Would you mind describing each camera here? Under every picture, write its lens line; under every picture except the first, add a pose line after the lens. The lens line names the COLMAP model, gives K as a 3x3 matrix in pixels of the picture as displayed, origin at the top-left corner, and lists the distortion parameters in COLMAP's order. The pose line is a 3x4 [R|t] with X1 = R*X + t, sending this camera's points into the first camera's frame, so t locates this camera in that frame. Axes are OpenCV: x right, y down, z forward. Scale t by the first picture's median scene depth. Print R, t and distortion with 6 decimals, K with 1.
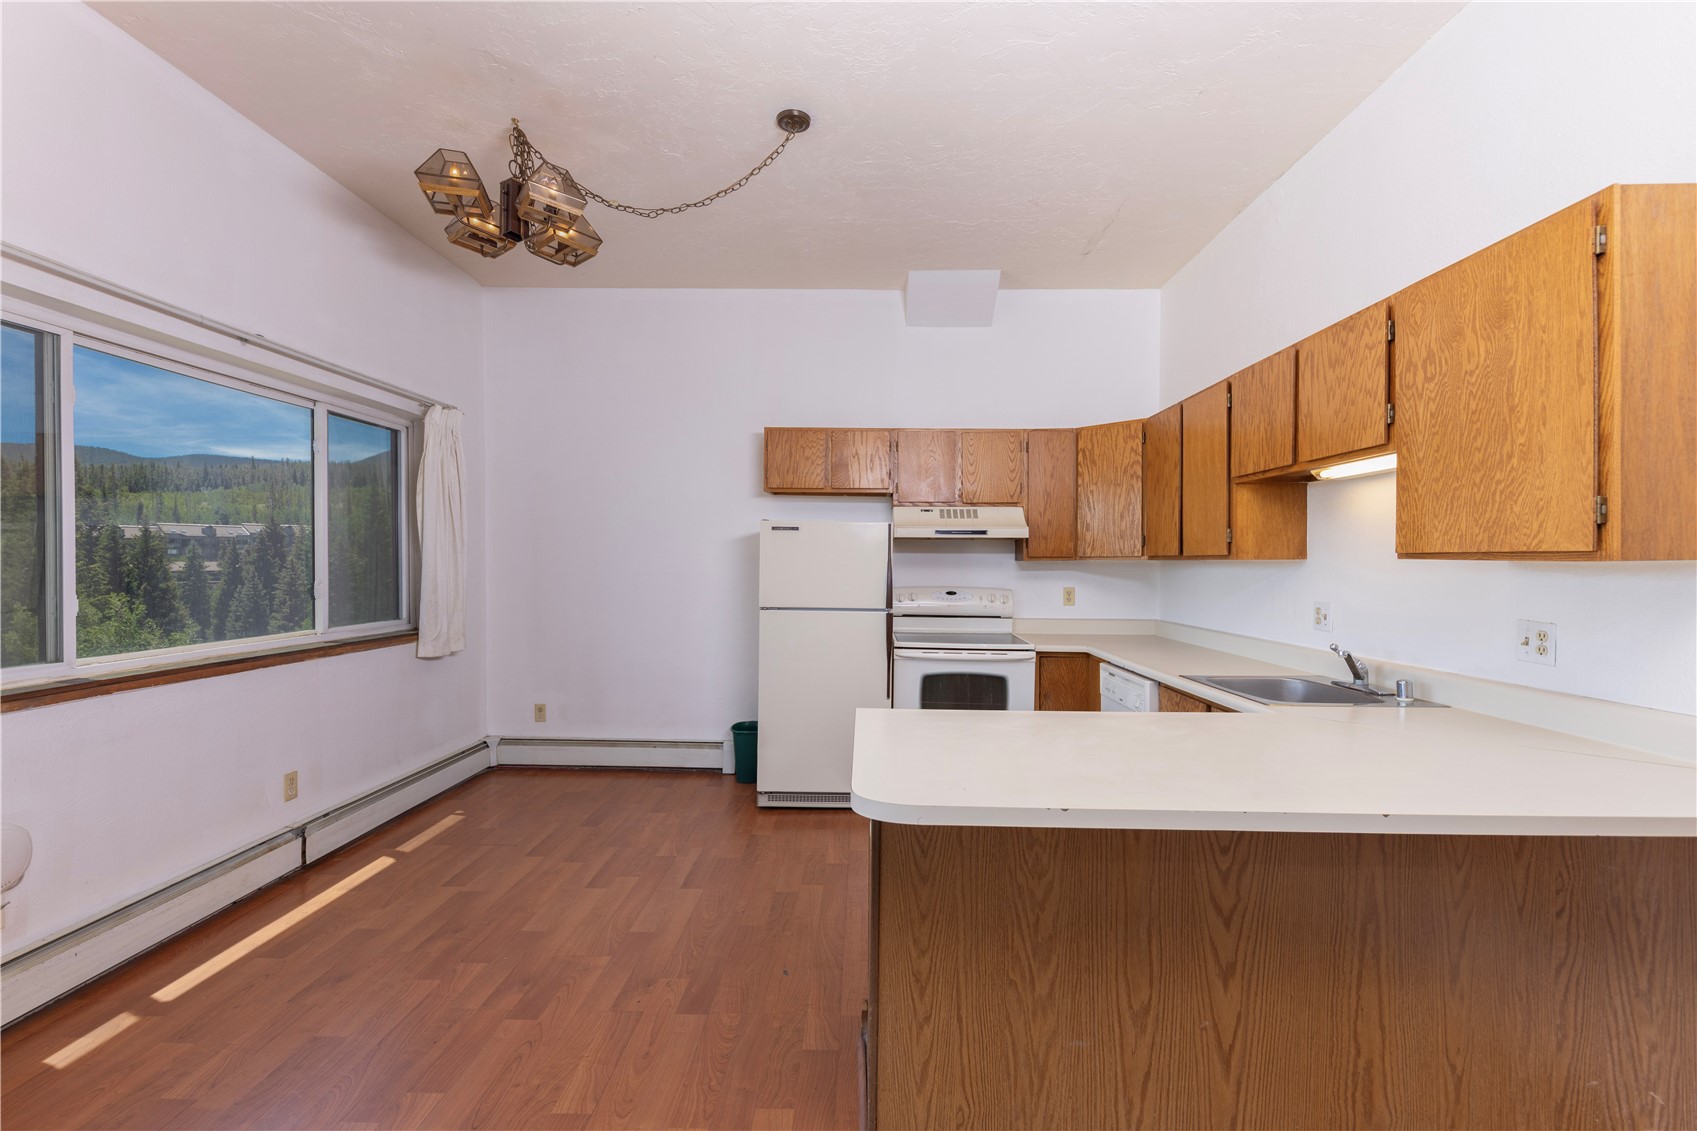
lens RADIAL K [[720.5, 0, 862.2], [0, 720.5, 574.1], [0, 0, 1]] dist [0.008024, -0.003628]
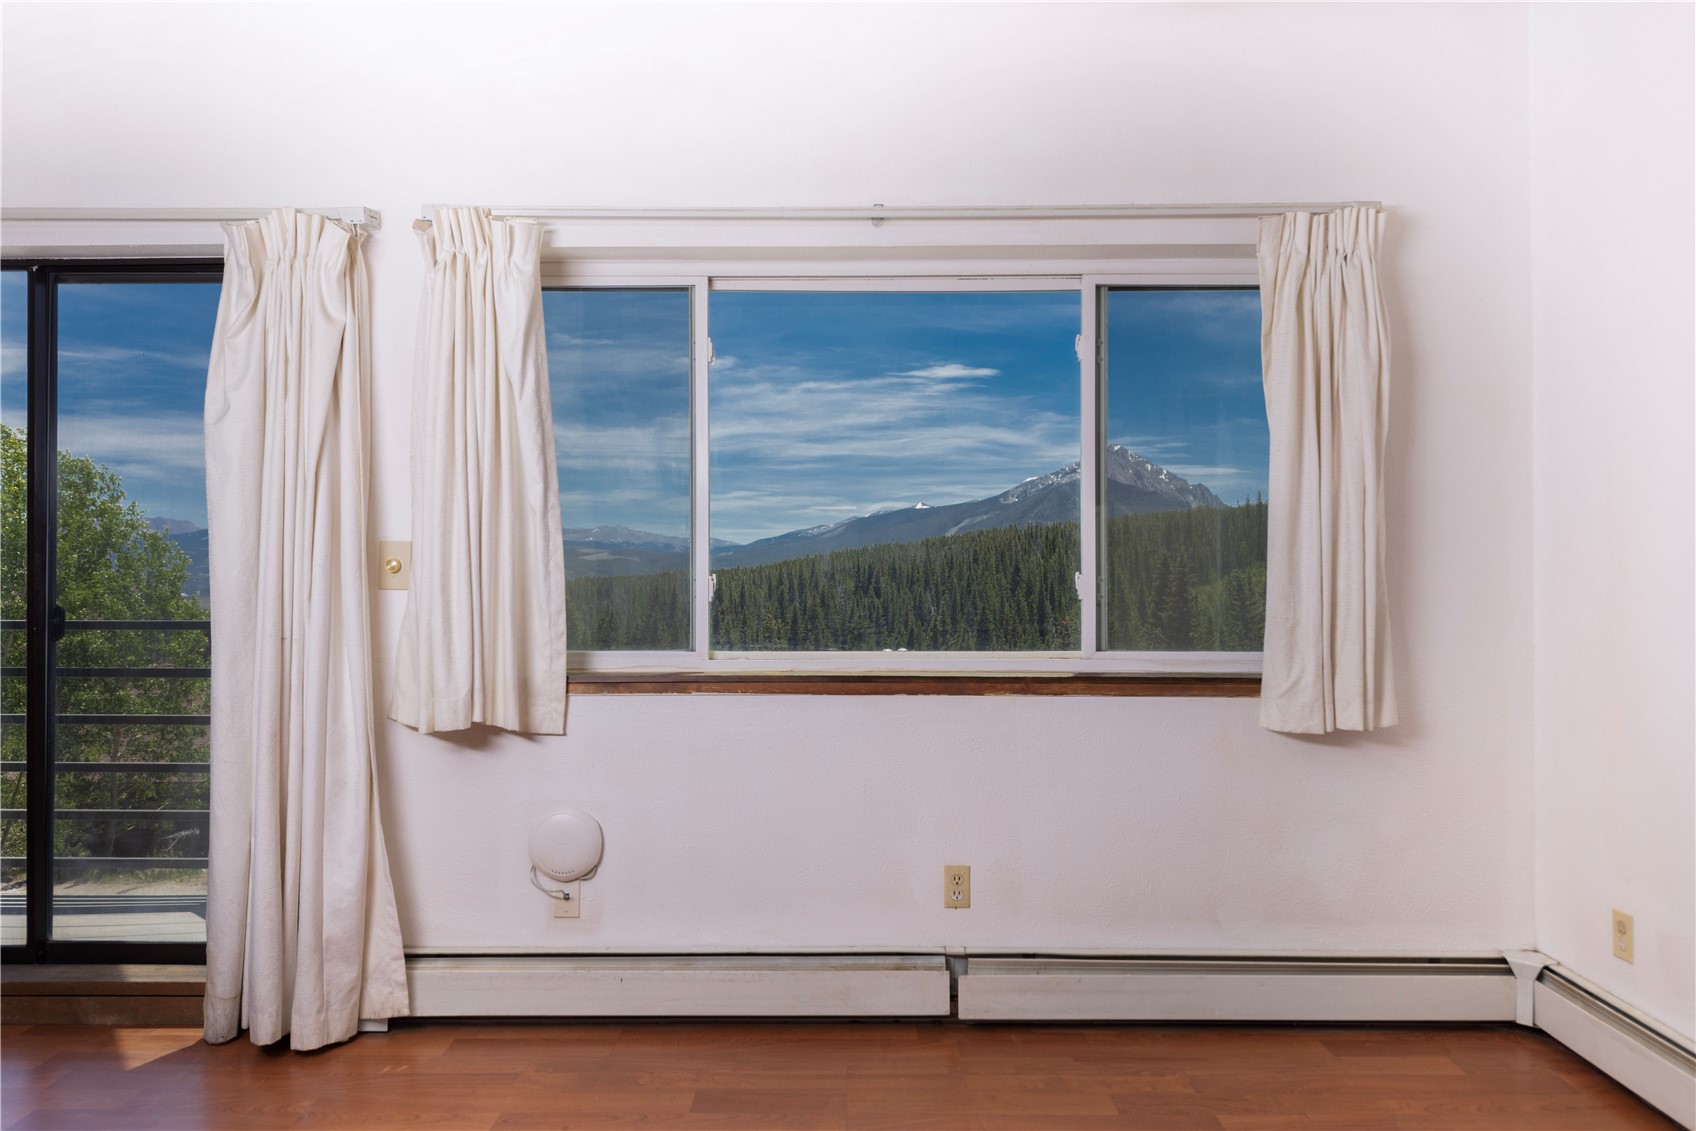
lens RADIAL K [[1121.0, 0, 844.2], [0, 1121.0, 569.0], [0, 0, 1]] dist [0.005355, -0.001163]
pose [[0.004888, -0.003241, -0.999983, 0.212636], [-0.018368, 0.999826, -0.003331, 0.016140], [0.999819, 0.018384, 0.004827, 0.907065]]
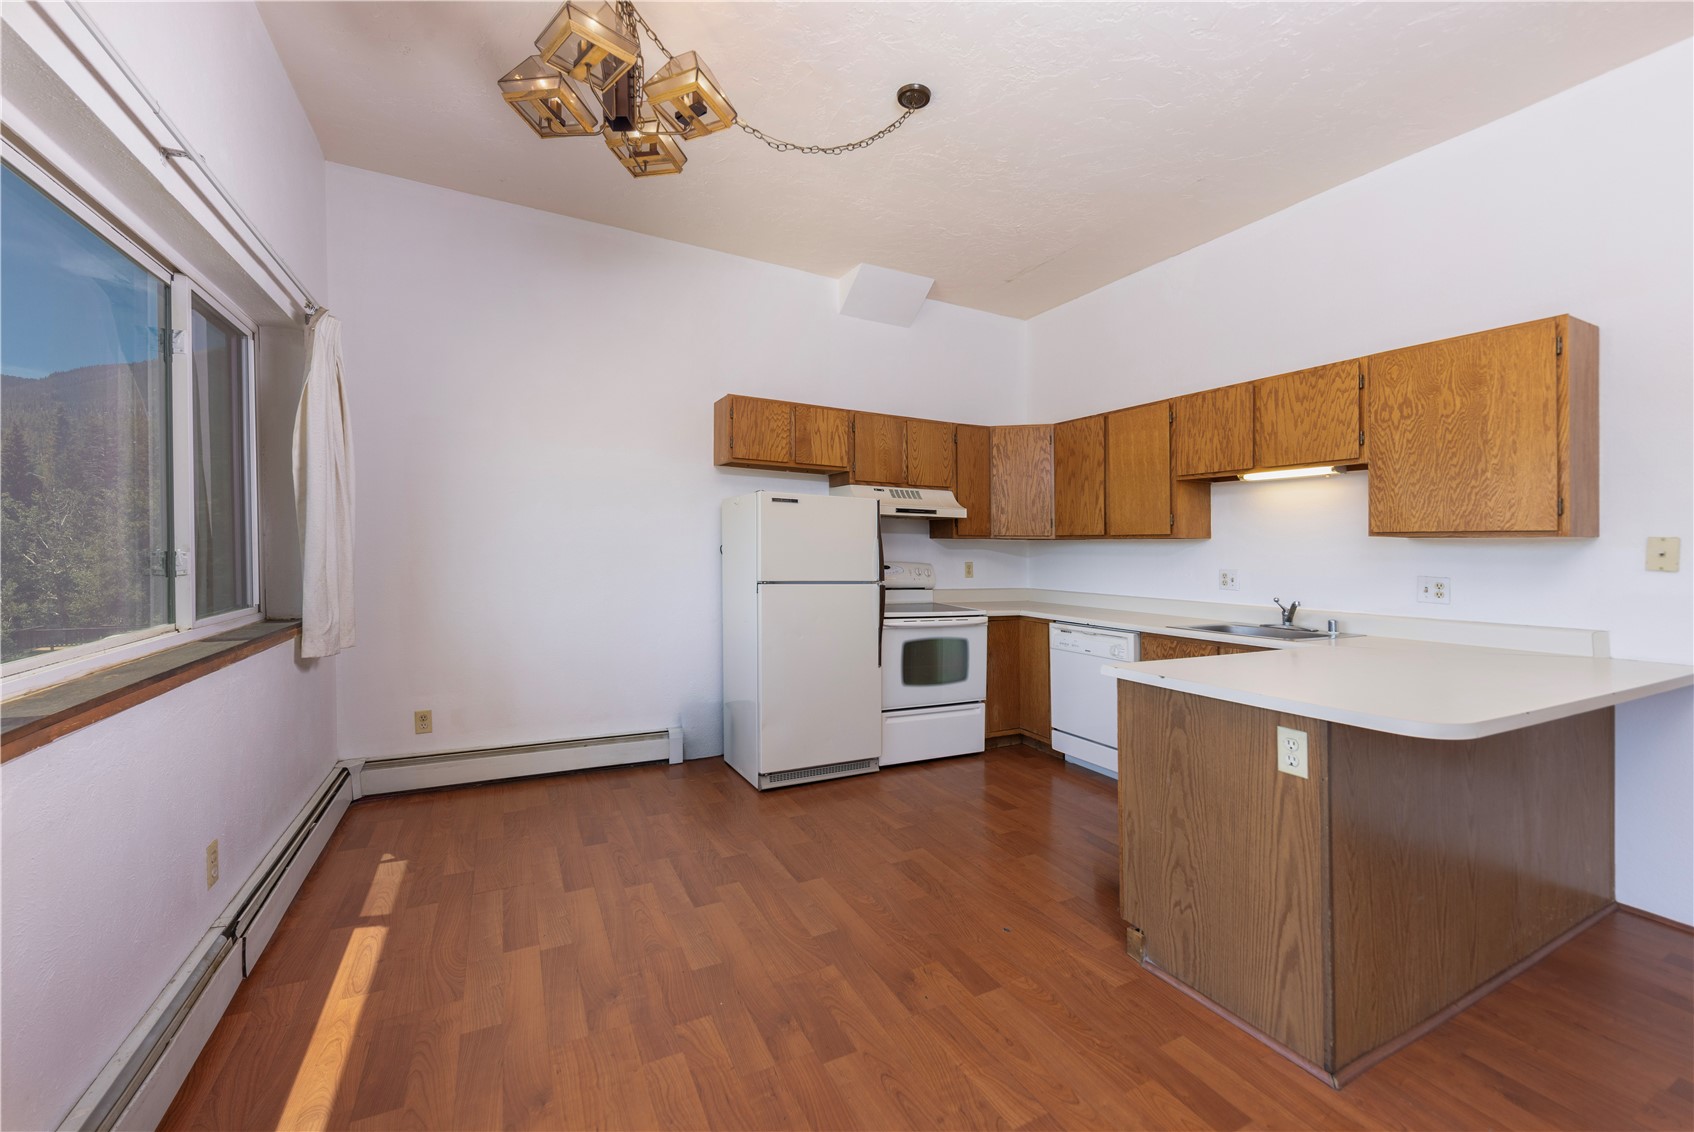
lens RADIAL K [[664.3, 0, 853.4], [0, 664.3, 556.5], [0, 0, 1]] dist [0.000704, -0.000644]
pose [[0.879883, 0.002939, 0.475181, -0.582940], [-0.002214, 0.999995, -0.002084, 0.018284], [-0.475185, 0.000782, 0.879886, 0.210872]]
